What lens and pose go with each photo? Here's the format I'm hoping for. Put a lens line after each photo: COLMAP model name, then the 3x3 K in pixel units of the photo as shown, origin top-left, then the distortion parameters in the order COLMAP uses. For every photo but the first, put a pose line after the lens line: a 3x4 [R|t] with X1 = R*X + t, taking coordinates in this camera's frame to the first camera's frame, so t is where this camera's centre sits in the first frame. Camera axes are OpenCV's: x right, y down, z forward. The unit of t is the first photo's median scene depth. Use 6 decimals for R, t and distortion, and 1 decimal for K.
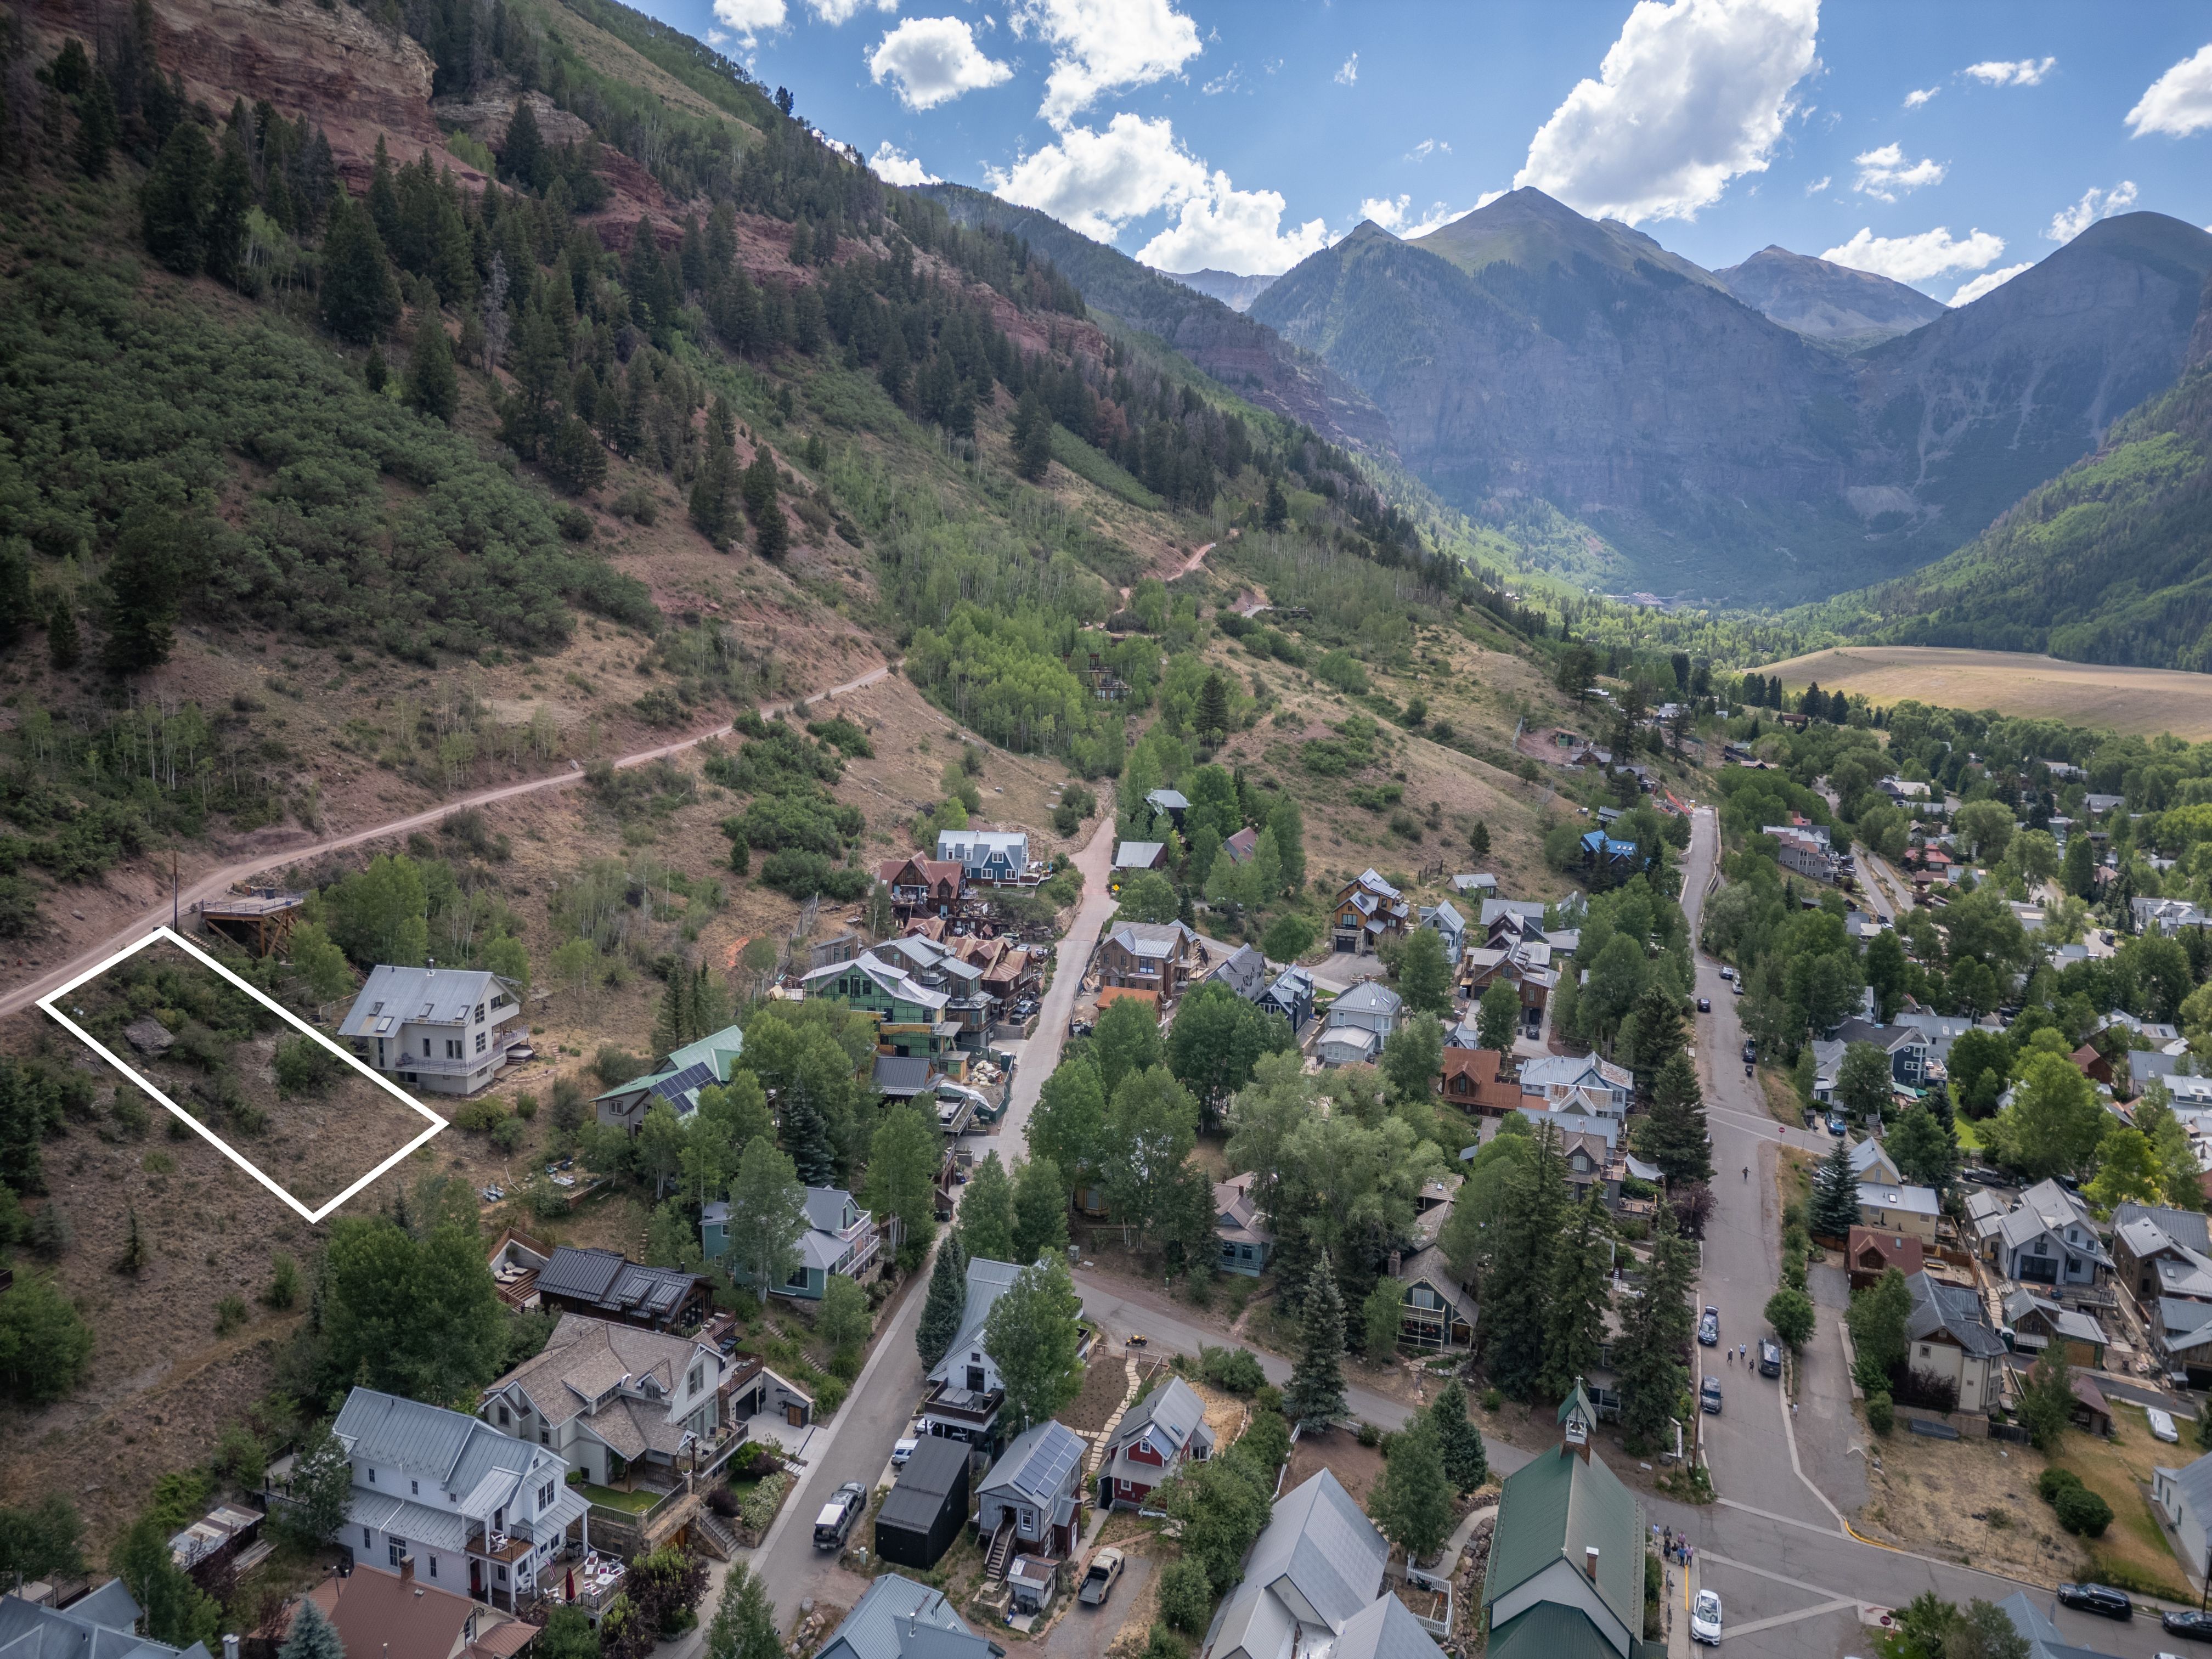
lens RADIAL K [[1532.9, 0, 1106.0], [0, 1532.9, 829.5], [0, 0, 1]] dist [0.119482, -0.114929]
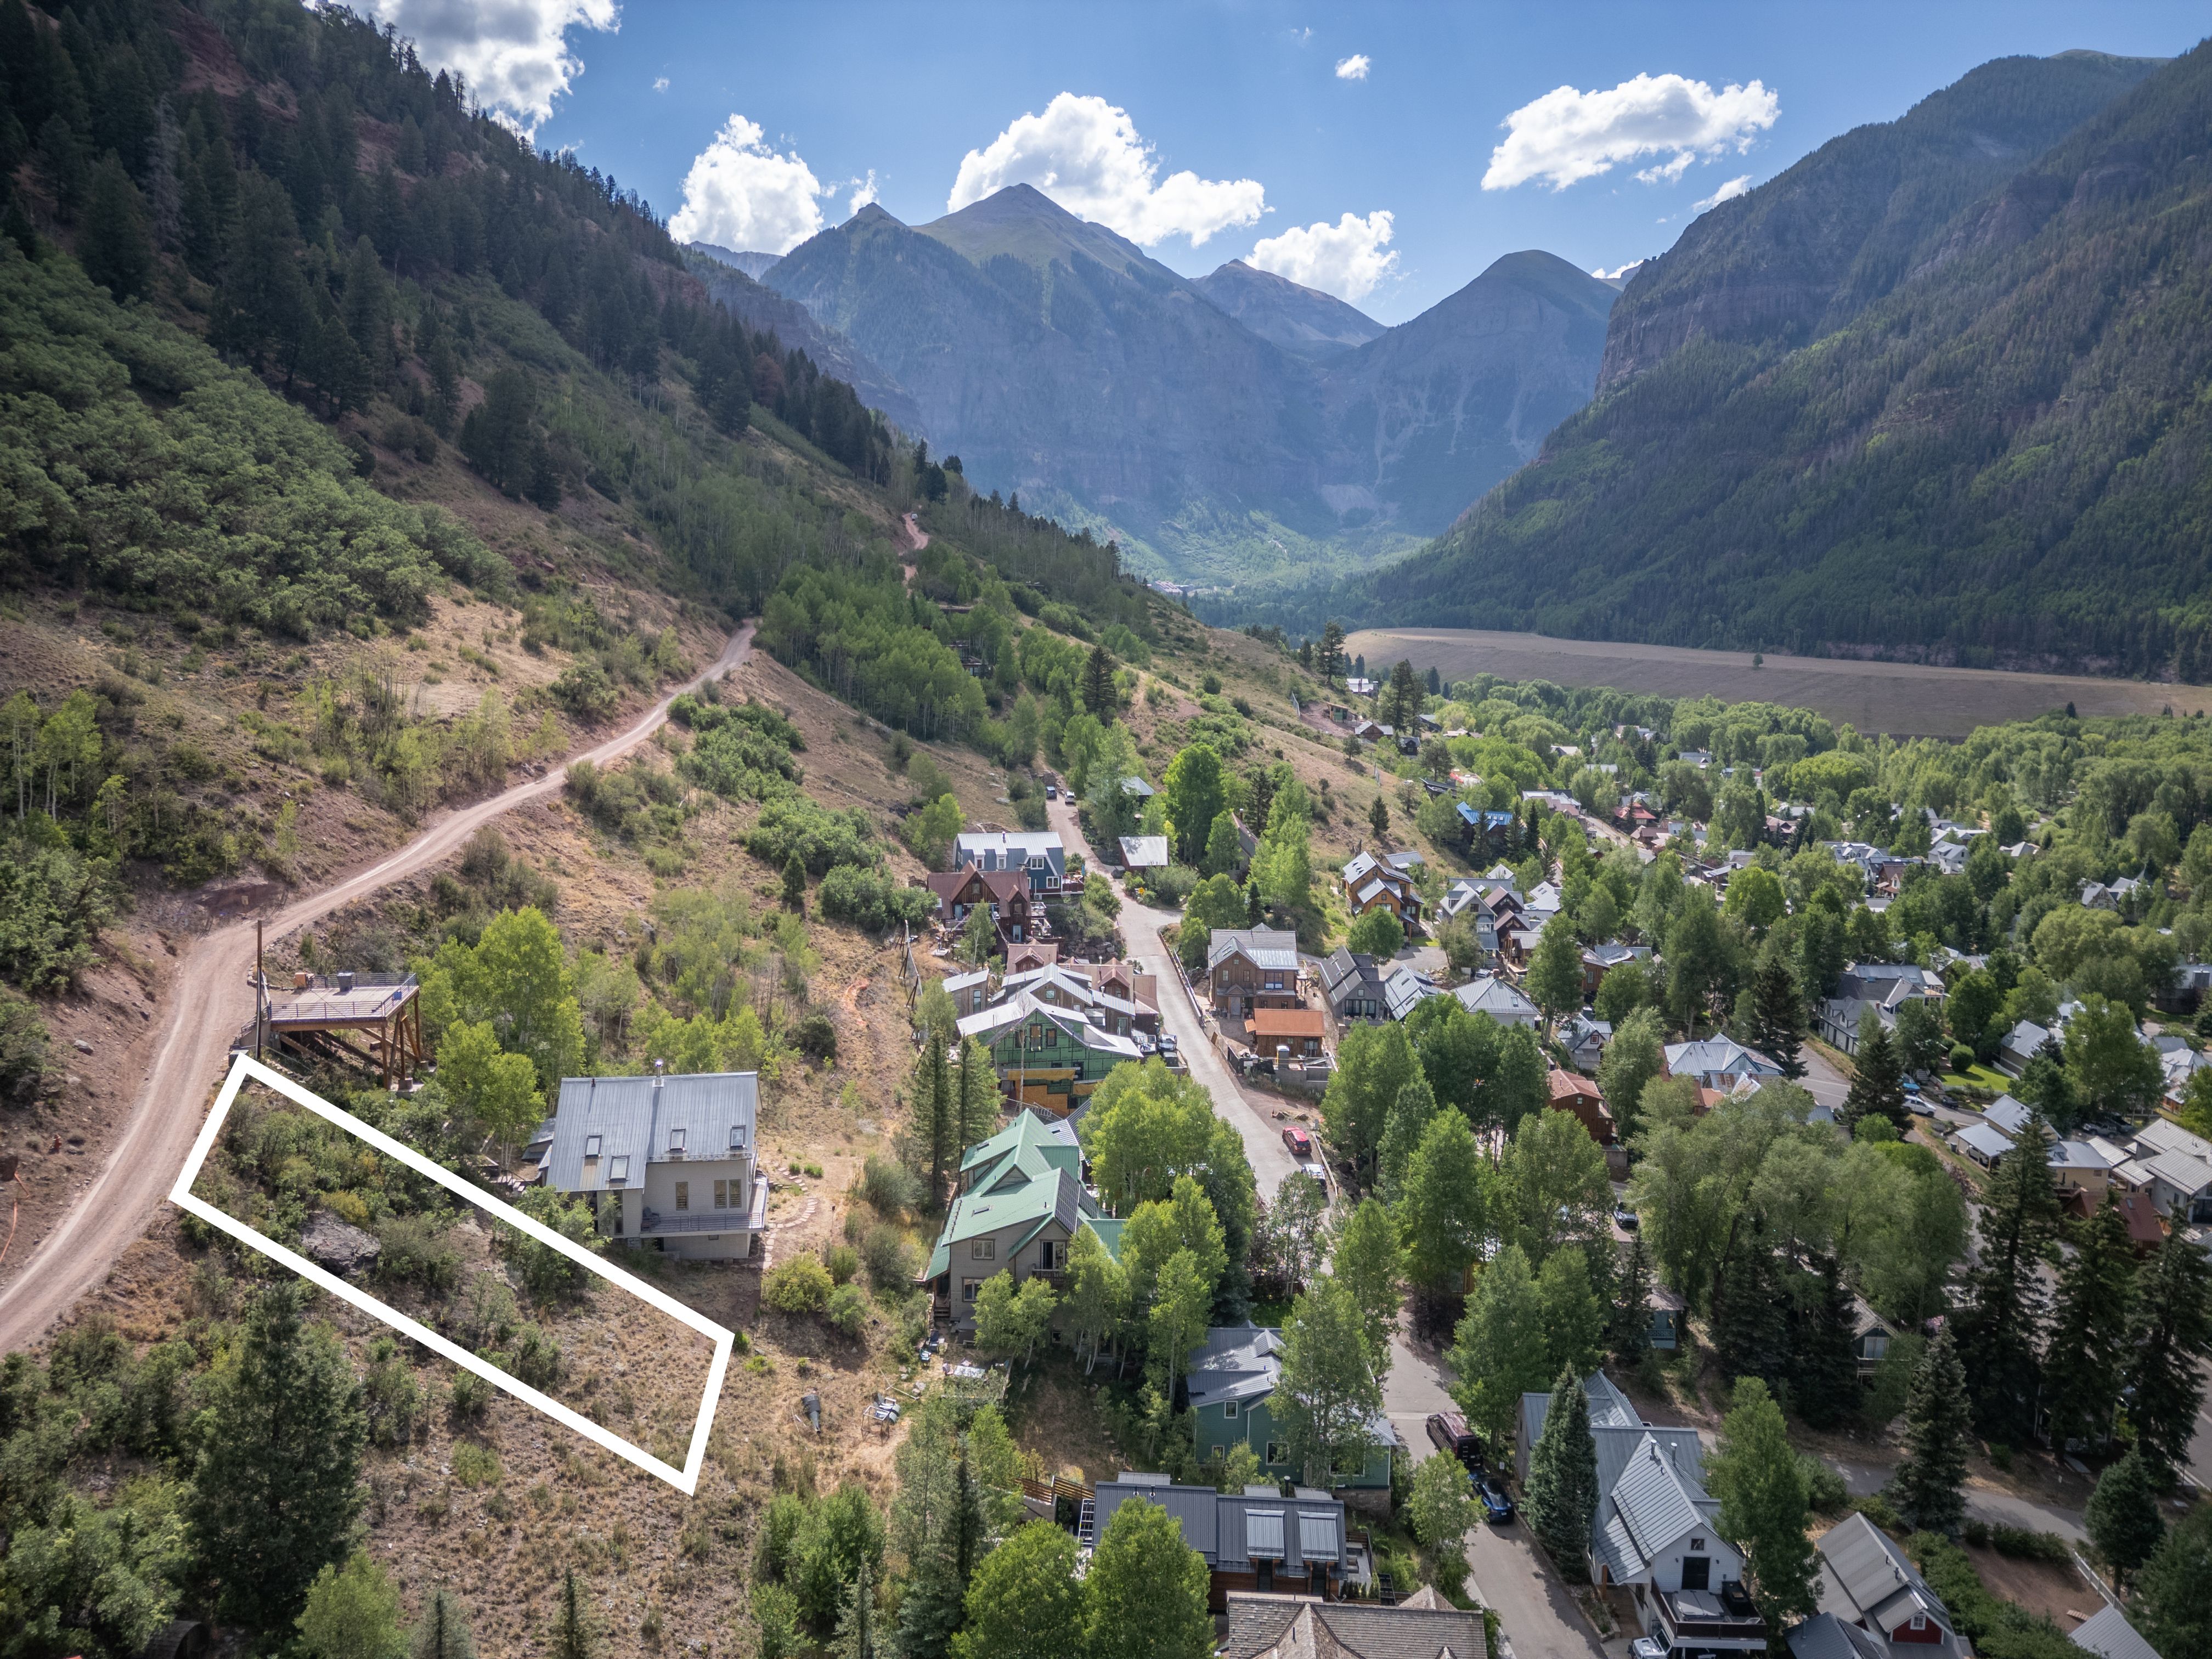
lens RADIAL K [[1532.9, 0, 1106.0], [0, 1532.9, 829.5], [0, 0, 1]] dist [0.119482, -0.114929]
pose [[0.948300, -0.052811, 0.312952, -0.282376], [0.050490, 0.998604, 0.015521, -0.010762], [-0.313335, 0.001083, 0.949642, 0.192254]]
